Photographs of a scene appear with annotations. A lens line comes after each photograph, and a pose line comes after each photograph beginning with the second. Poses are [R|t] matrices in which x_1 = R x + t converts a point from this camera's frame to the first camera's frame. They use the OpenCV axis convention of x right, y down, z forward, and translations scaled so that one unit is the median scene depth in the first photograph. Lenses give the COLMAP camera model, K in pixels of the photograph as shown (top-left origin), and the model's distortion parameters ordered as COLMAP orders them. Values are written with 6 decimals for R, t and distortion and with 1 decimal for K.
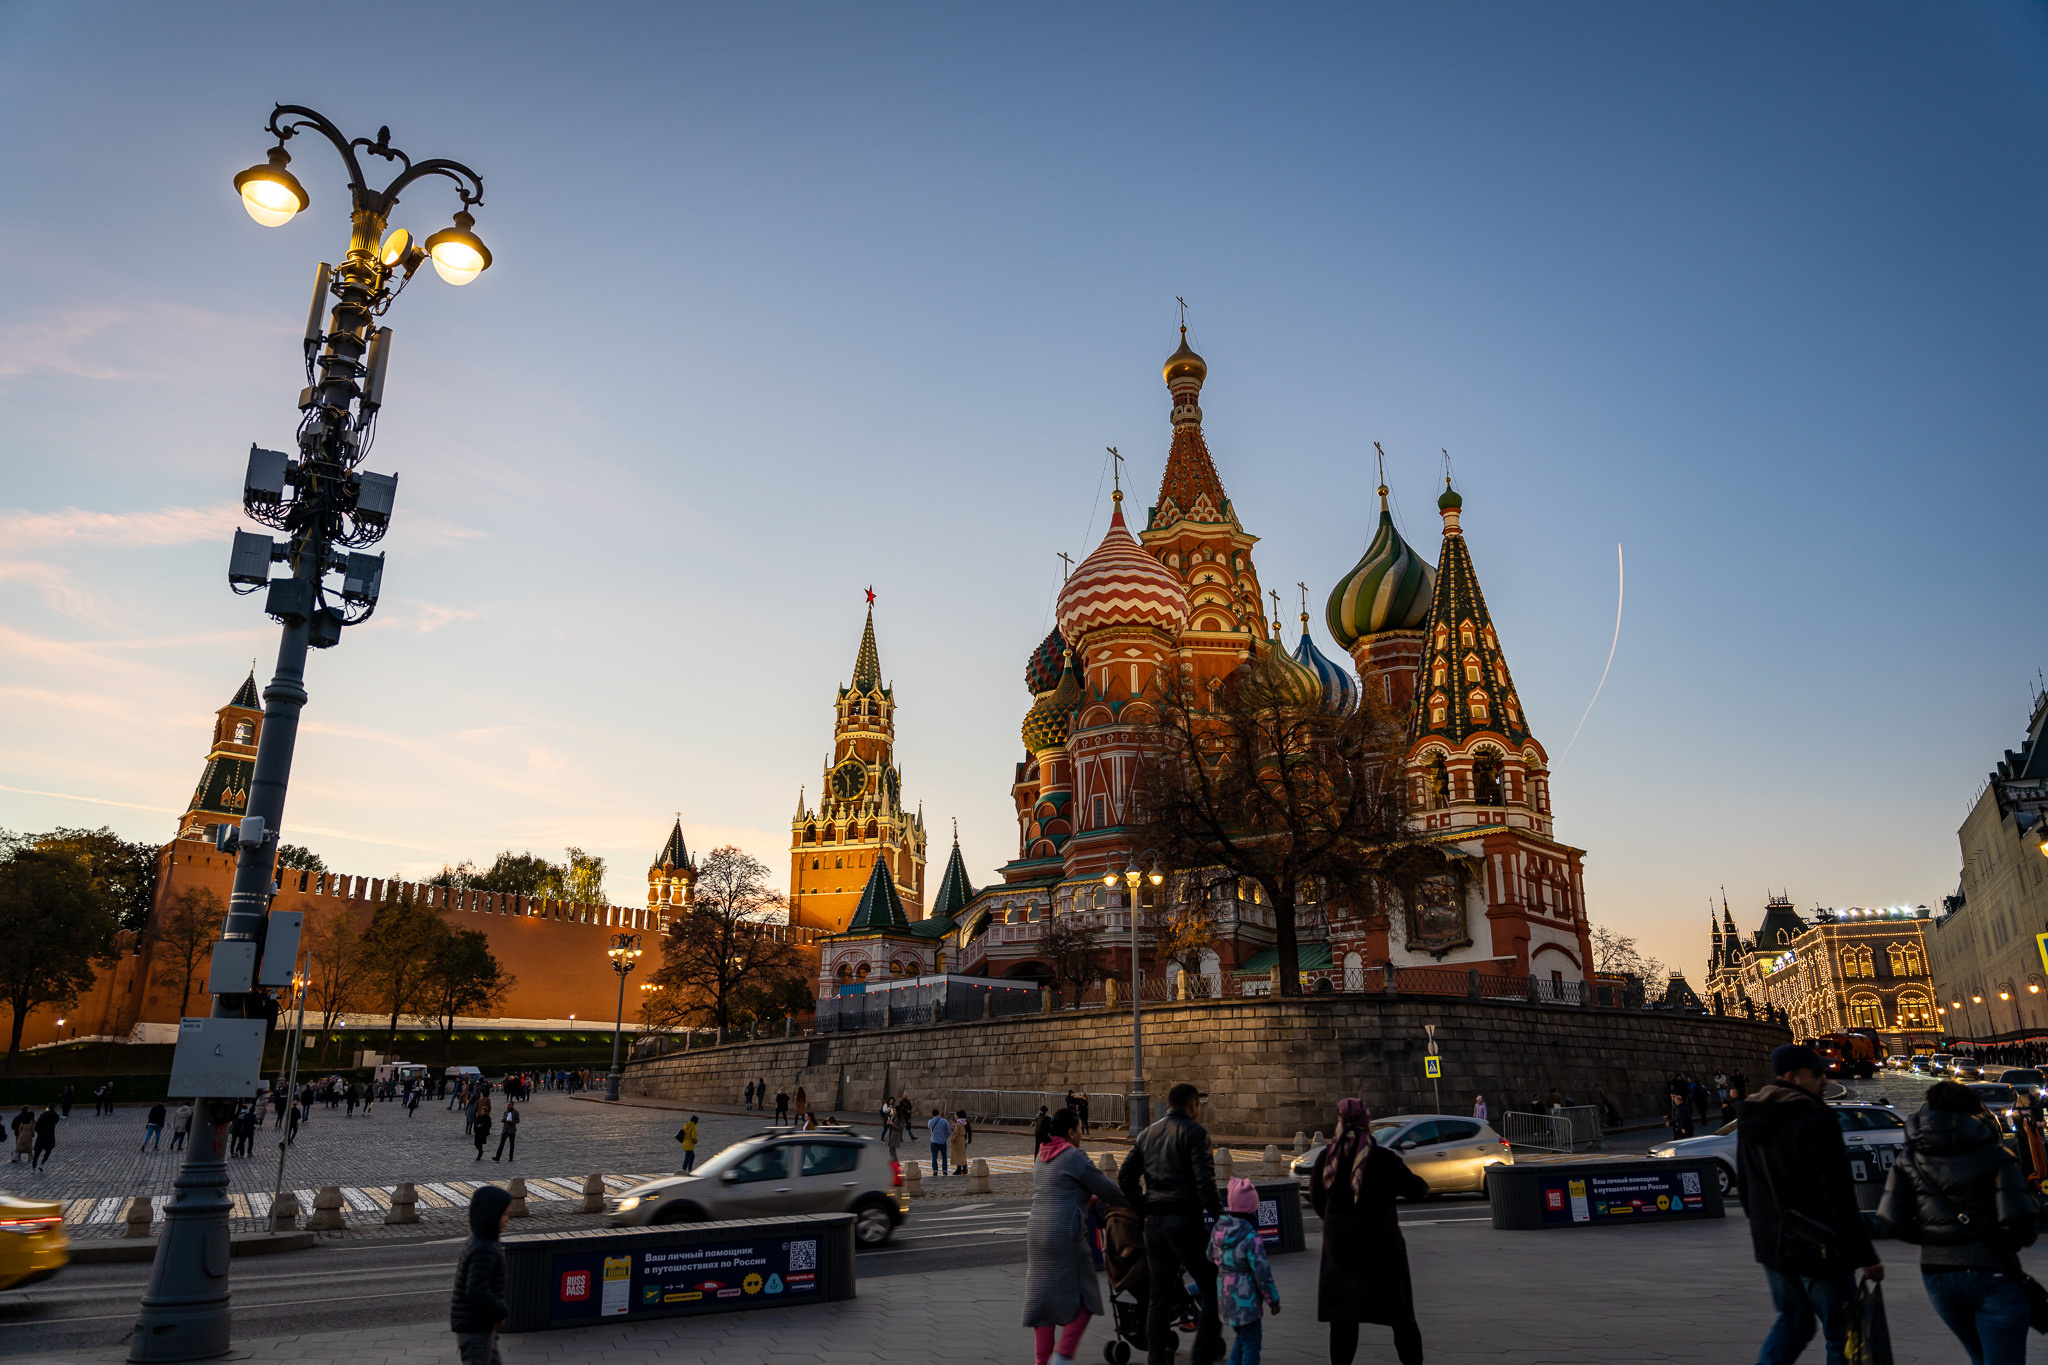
lens RADIAL K [[1388.2, 0, 1019.2], [0, 1388.2, 686.2], [0, 0, 1]] dist [-0.001038, 0.000339]
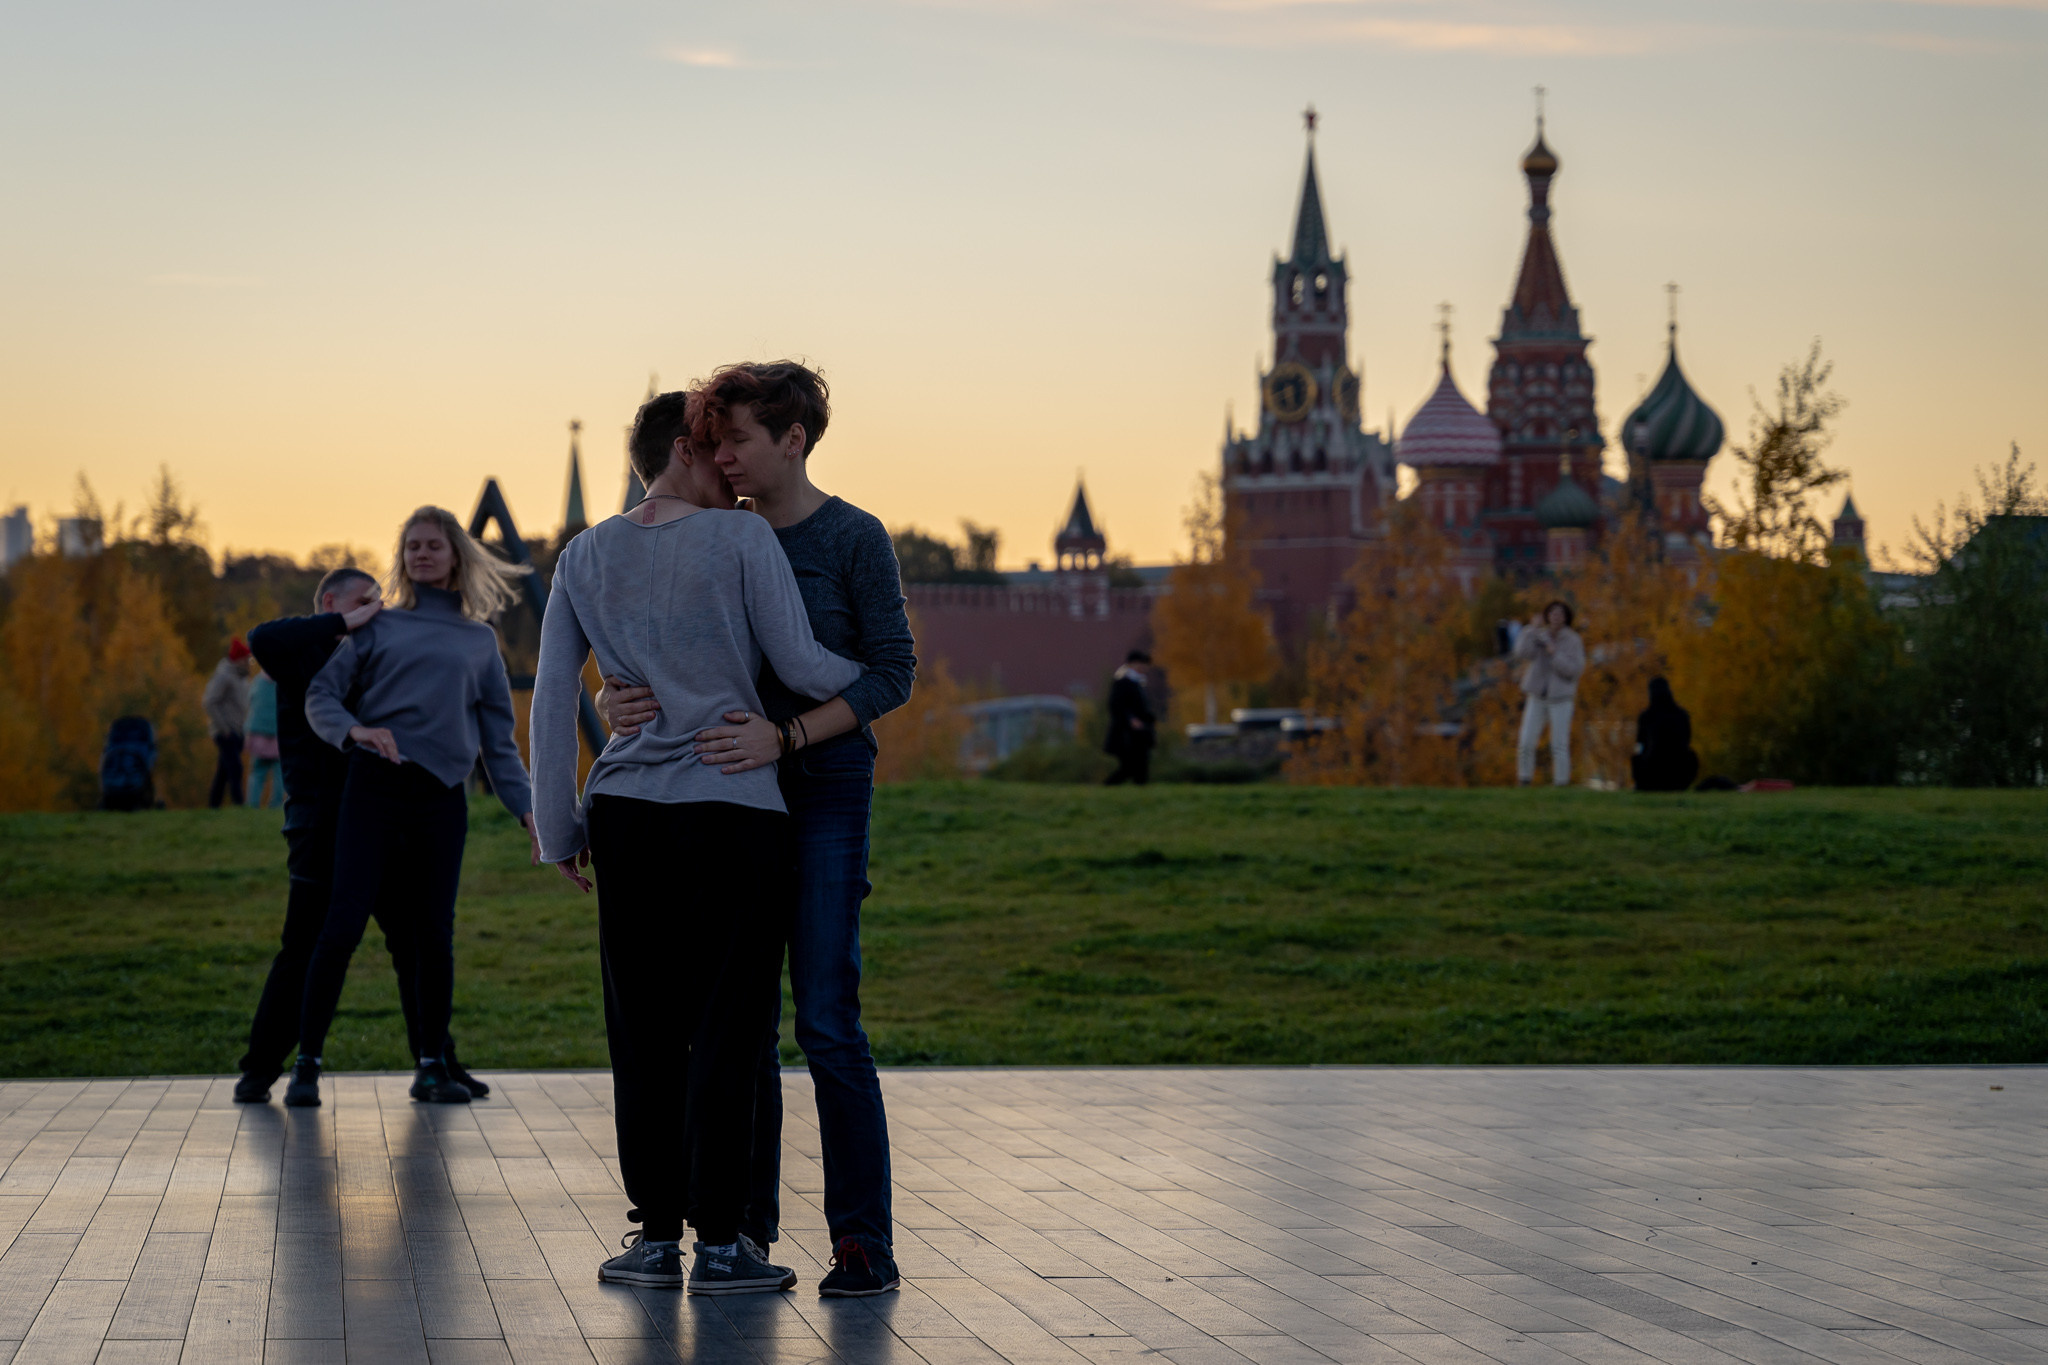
lens RADIAL K [[4209.6, 0, 1023.5], [0, 4209.6, 685.0], [0, 0, 1]] dist [0.024433, 0.000000]
pose [[0.974710, -0.010187, -0.223241, 0.250999], [0.070878, 0.961477, 0.265591, -0.406252], [0.211936, -0.274697, 0.937883, -1.248662]]
